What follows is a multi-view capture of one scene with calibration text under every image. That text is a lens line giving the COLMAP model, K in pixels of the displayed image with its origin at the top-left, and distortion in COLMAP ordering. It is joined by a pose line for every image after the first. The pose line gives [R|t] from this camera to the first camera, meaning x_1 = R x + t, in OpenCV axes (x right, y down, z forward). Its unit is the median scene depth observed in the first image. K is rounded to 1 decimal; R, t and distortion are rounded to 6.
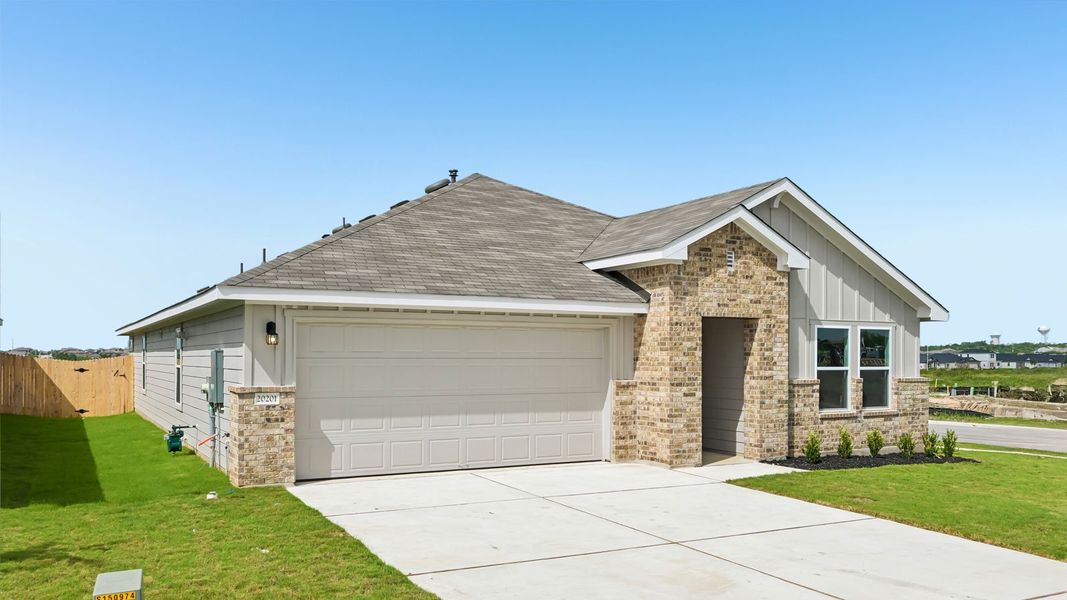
lens RADIAL K [[854.6, 0, 532.4], [0, 854.6, 332.7], [0, 0, 1]] dist [0.003133, 0.000415]
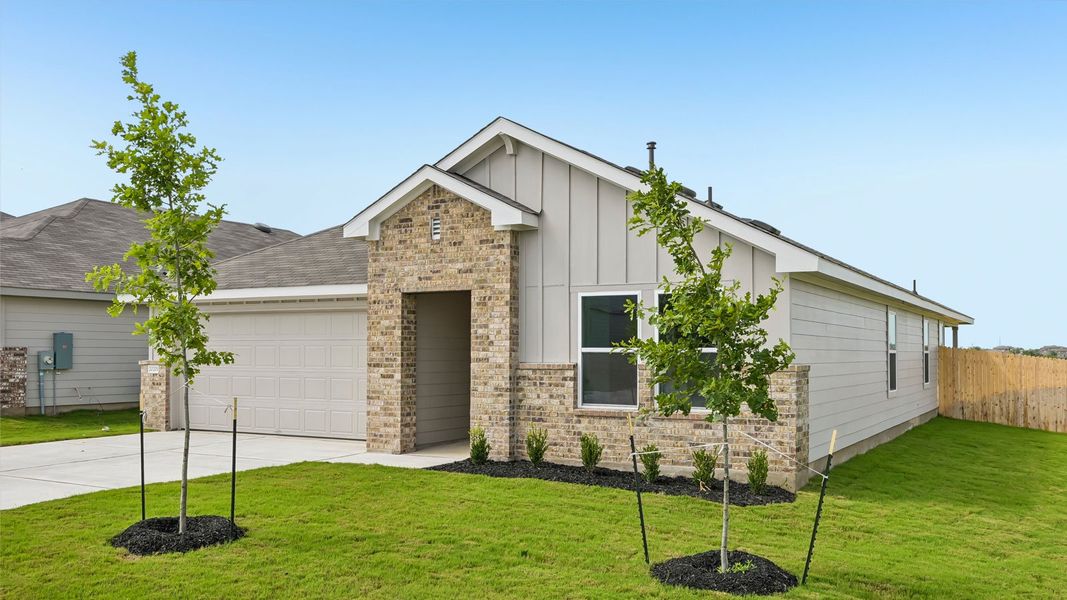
lens RADIAL K [[927.1, 0, 533.5], [0, 927.1, 300.0], [0, 0, 1]] dist [-0.004067, 0.000582]
pose [[0.523603, -0.050541, -0.850462, 1.087915], [0.023381, 0.998715, -0.044956, 0.036252], [0.851642, 0.003654, 0.524112, 0.570852]]
